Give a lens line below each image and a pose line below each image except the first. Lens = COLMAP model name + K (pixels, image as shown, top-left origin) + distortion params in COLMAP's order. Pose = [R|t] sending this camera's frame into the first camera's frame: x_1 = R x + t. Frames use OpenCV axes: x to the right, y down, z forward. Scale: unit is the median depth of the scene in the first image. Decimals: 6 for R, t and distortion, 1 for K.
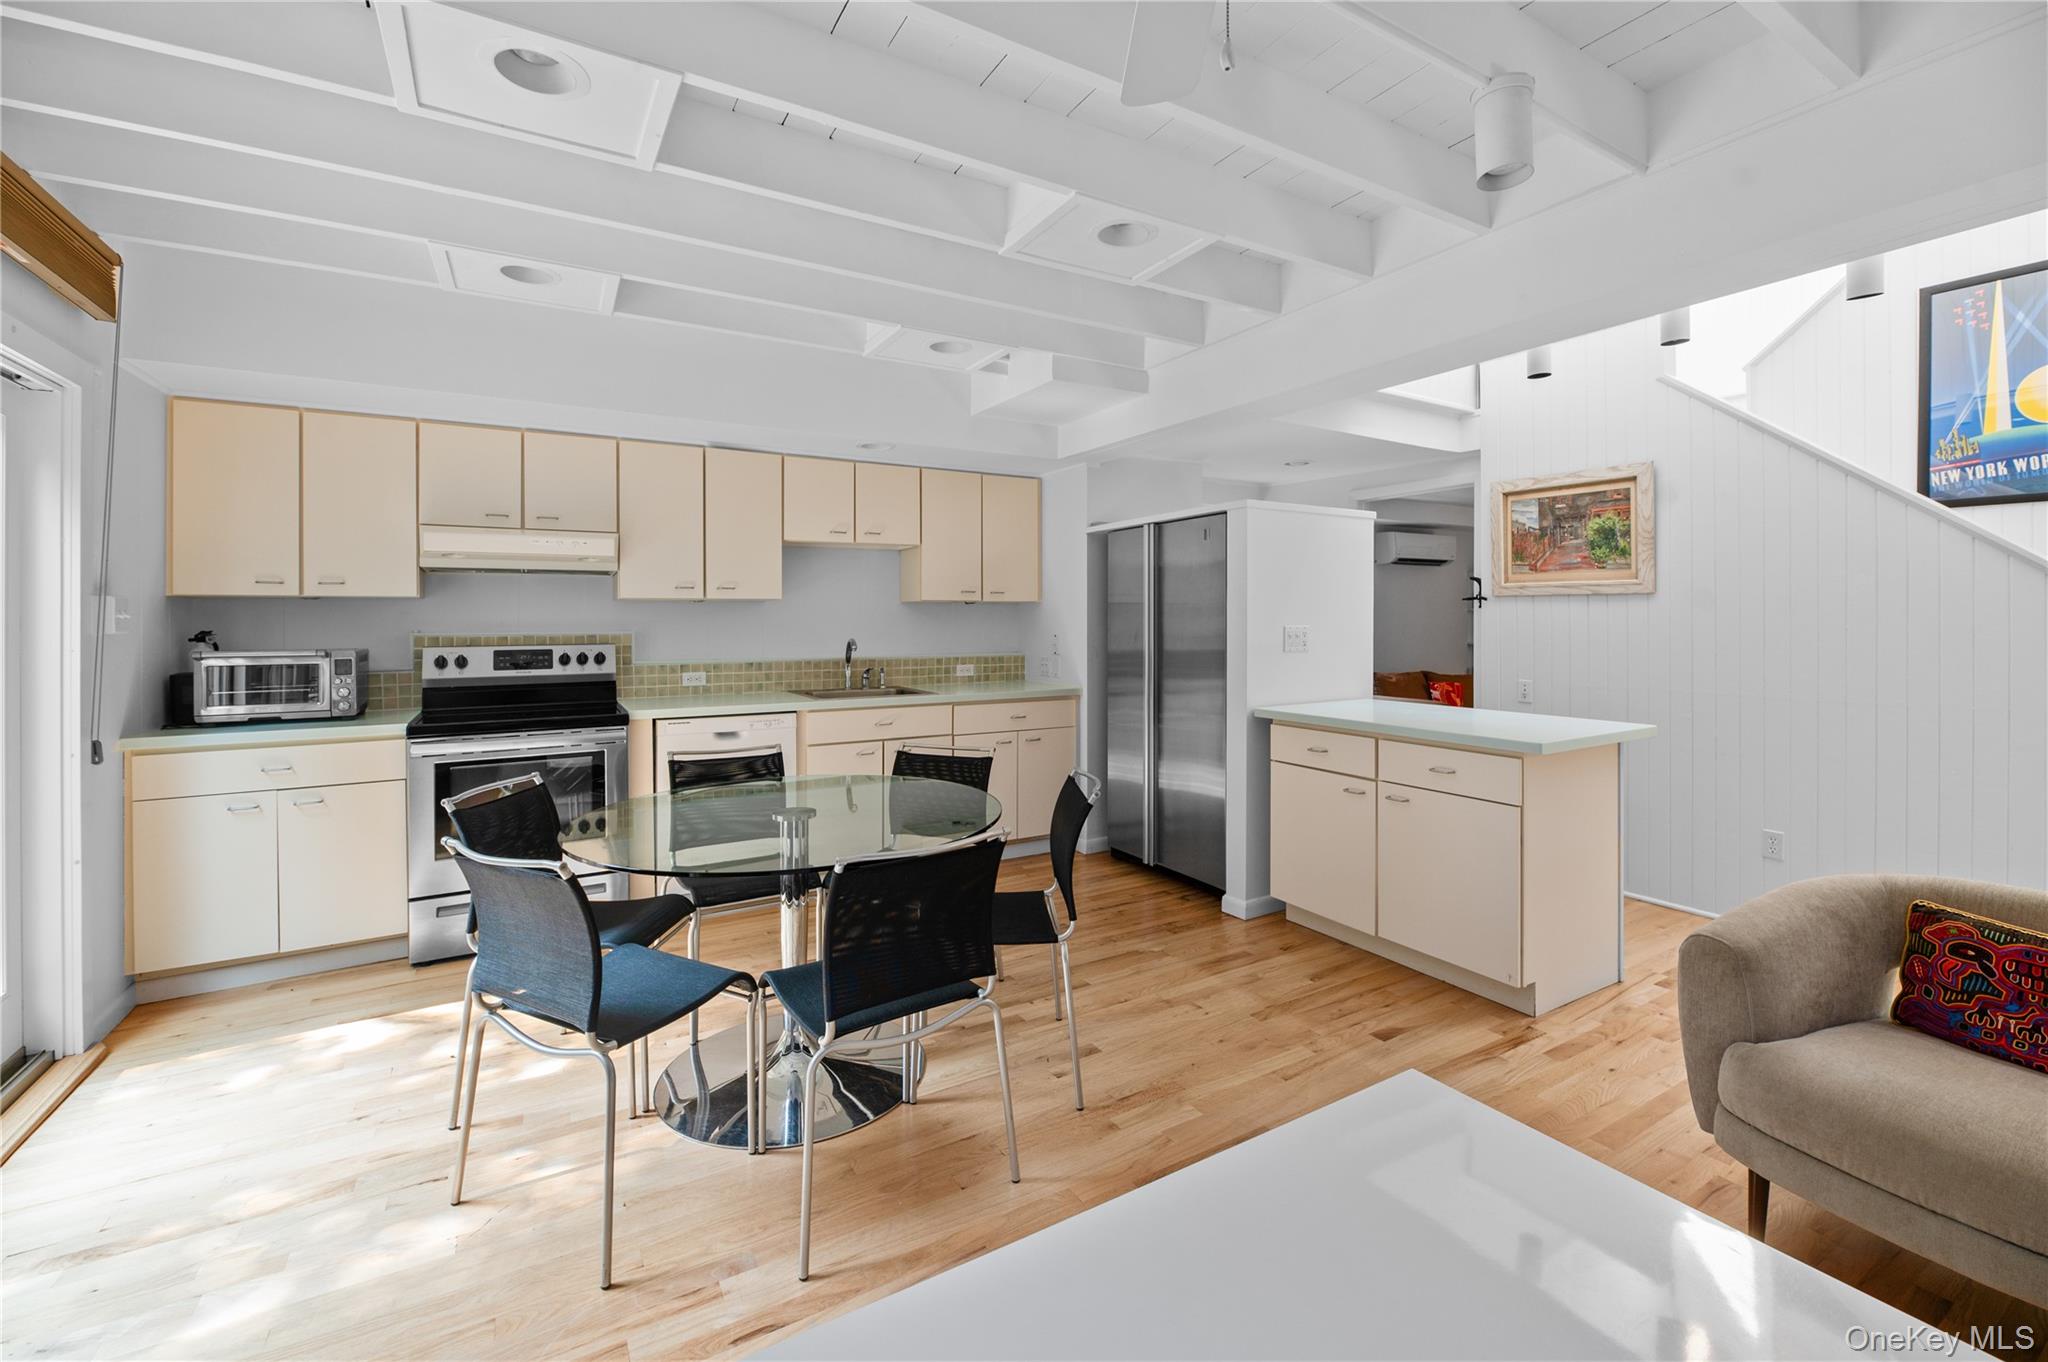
lens RADIAL K [[852.6, 0, 1023.6], [0, 852.6, 635.6], [0, 0, 1]] dist [-0.002092, -0.000266]
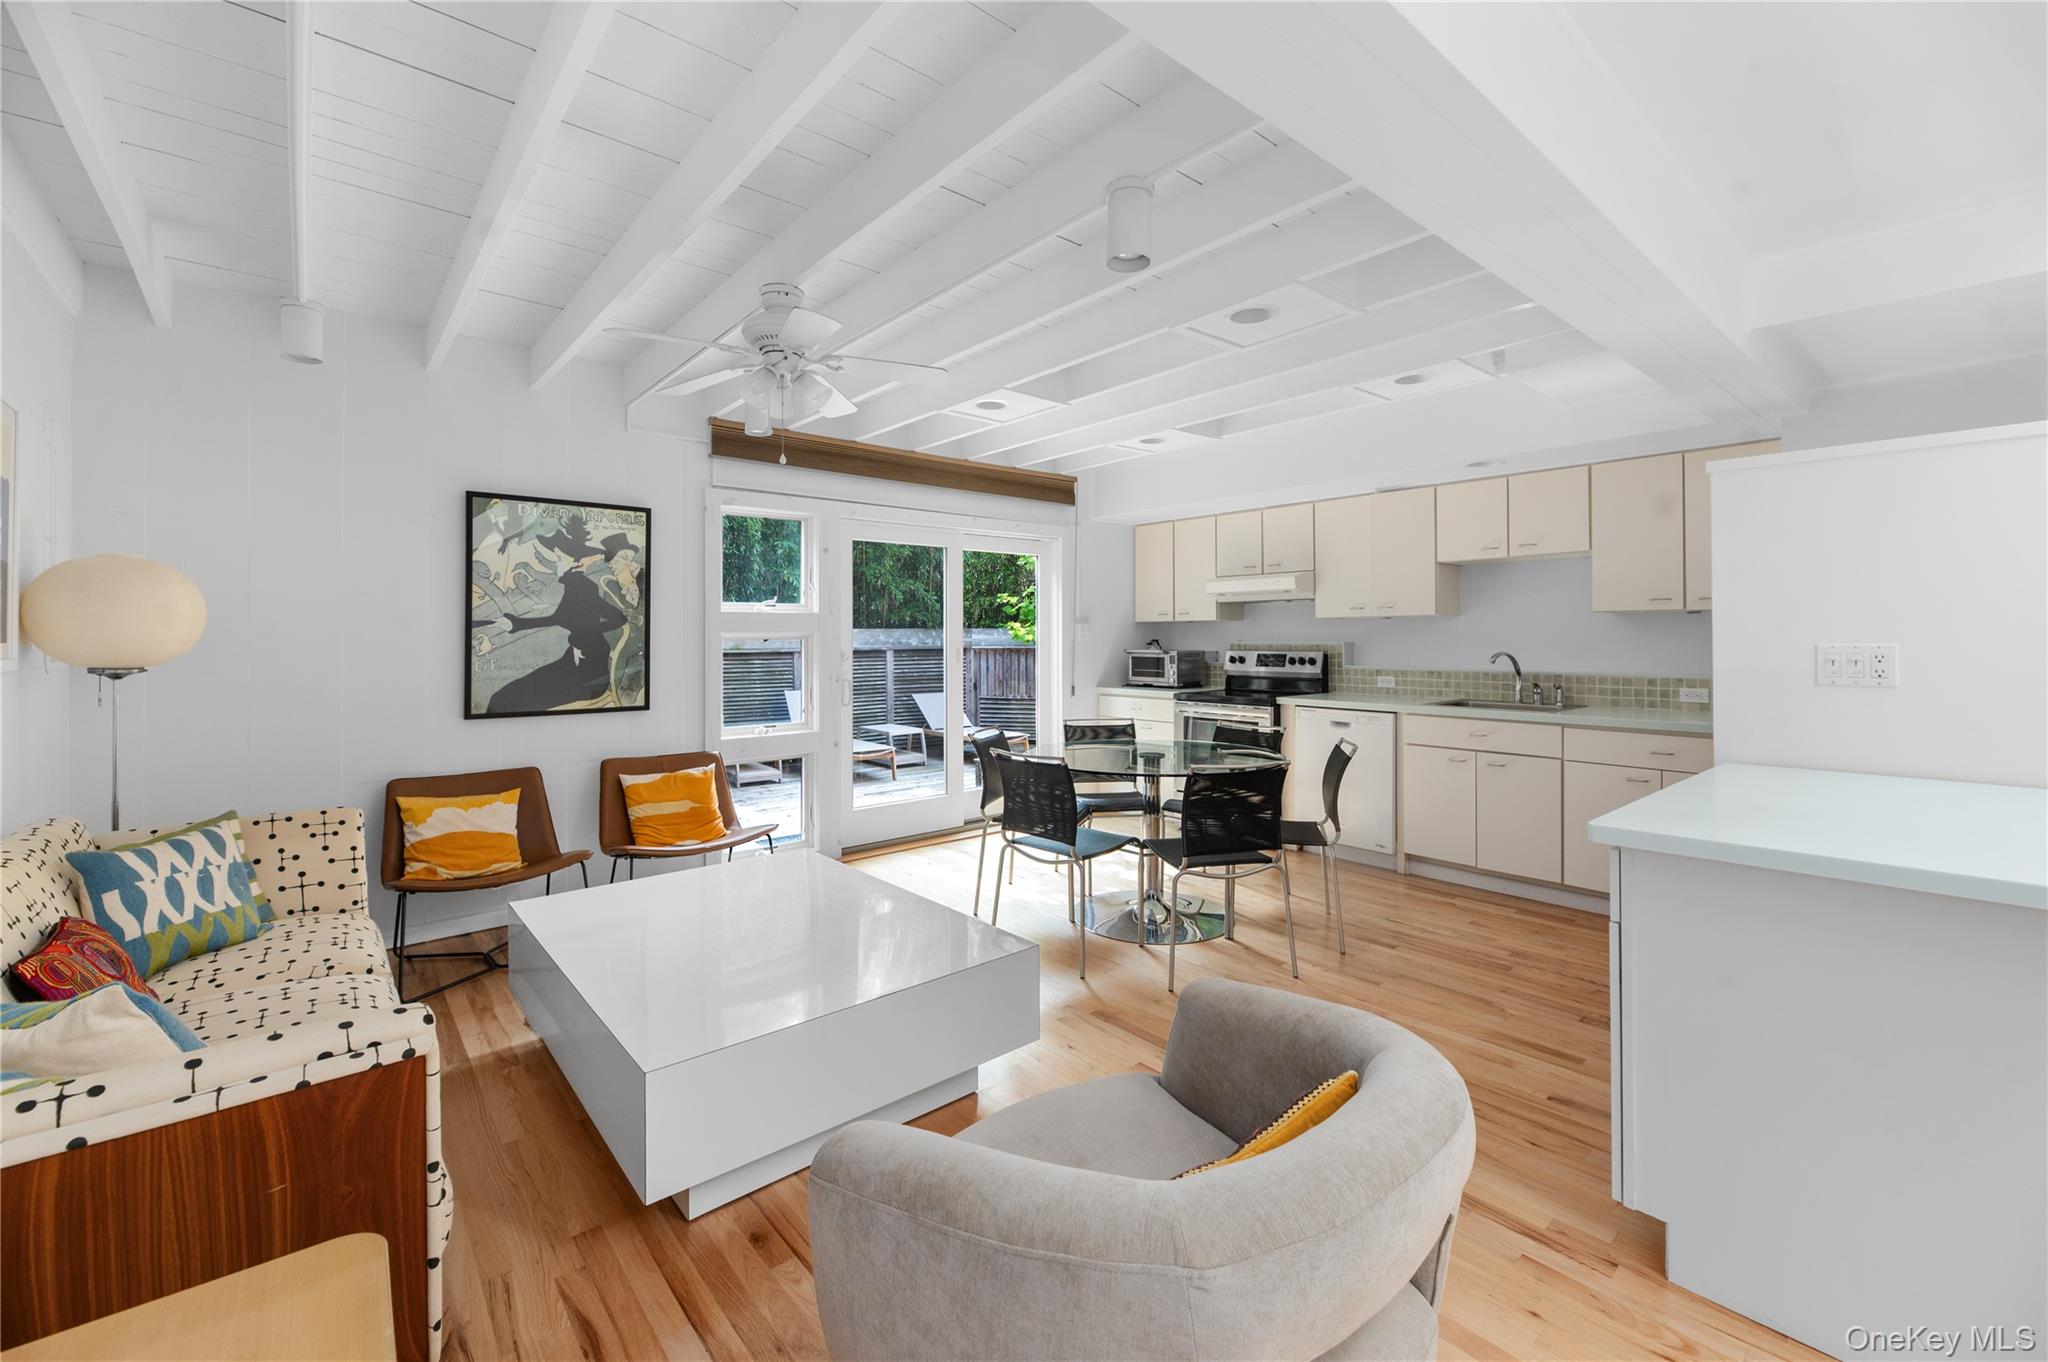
lens RADIAL K [[852.6, 0, 1023.6], [0, 852.6, 635.6], [0, 0, 1]] dist [-0.002092, -0.000266]
pose [[0.167189, 0.001301, -0.985924, 0.801457], [-0.016228, 0.999867, -0.001432, -0.005740], [0.985791, 0.016239, 0.167188, 0.307342]]
